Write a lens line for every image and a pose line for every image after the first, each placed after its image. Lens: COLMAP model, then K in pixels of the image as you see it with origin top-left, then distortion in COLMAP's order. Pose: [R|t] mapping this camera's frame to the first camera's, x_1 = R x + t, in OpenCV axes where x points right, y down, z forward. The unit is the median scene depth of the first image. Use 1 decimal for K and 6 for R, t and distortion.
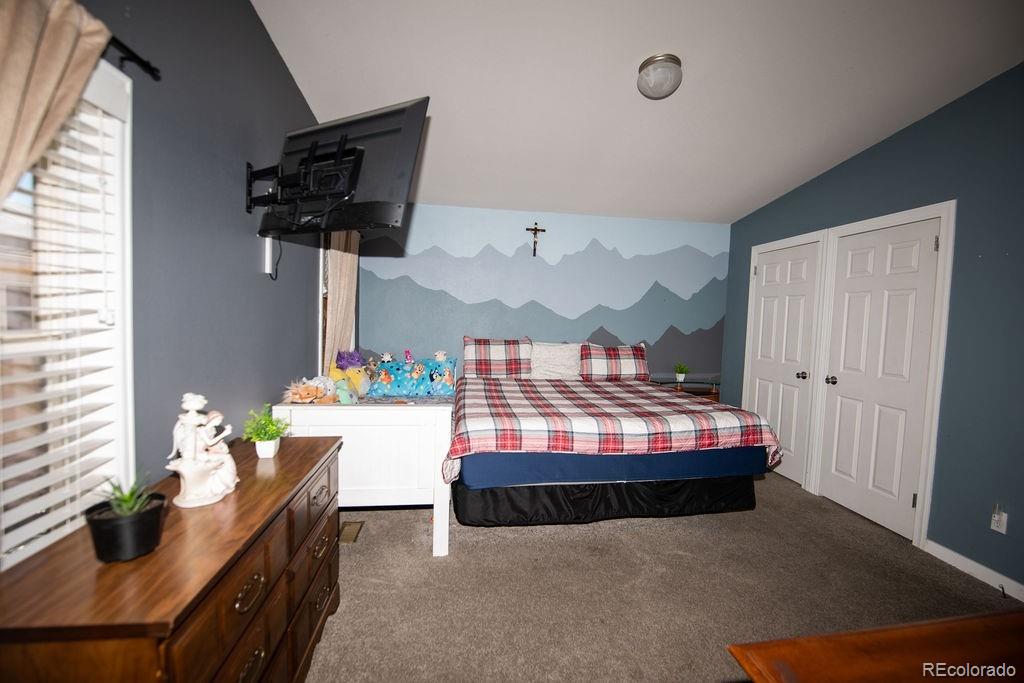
lens RADIAL K [[437.7, 0, 527.9], [0, 437.7, 344.2], [0, 0, 1]] dist [-0.002026, -0.000659]
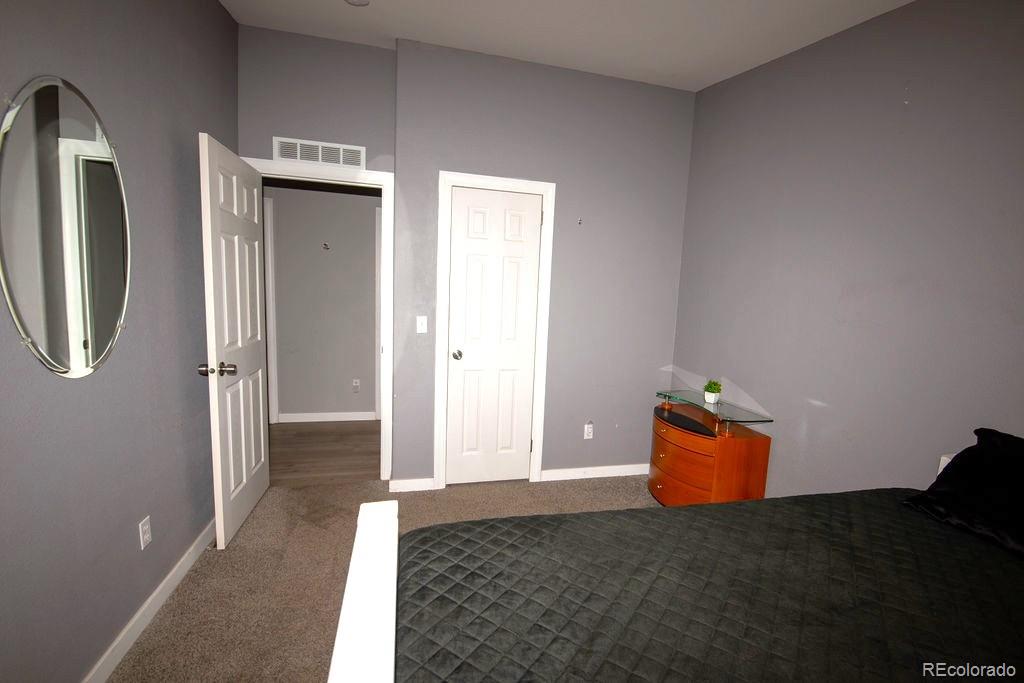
lens RADIAL K [[437.7, 0, 527.9], [0, 437.7, 344.2], [0, 0, 1]] dist [-0.002026, -0.000659]
pose [[-0.103475, -0.166089, 0.980667, -0.133921], [0.016444, 0.985539, 0.168649, -0.066125], [-0.994496, 0.033577, -0.099248, 0.732444]]
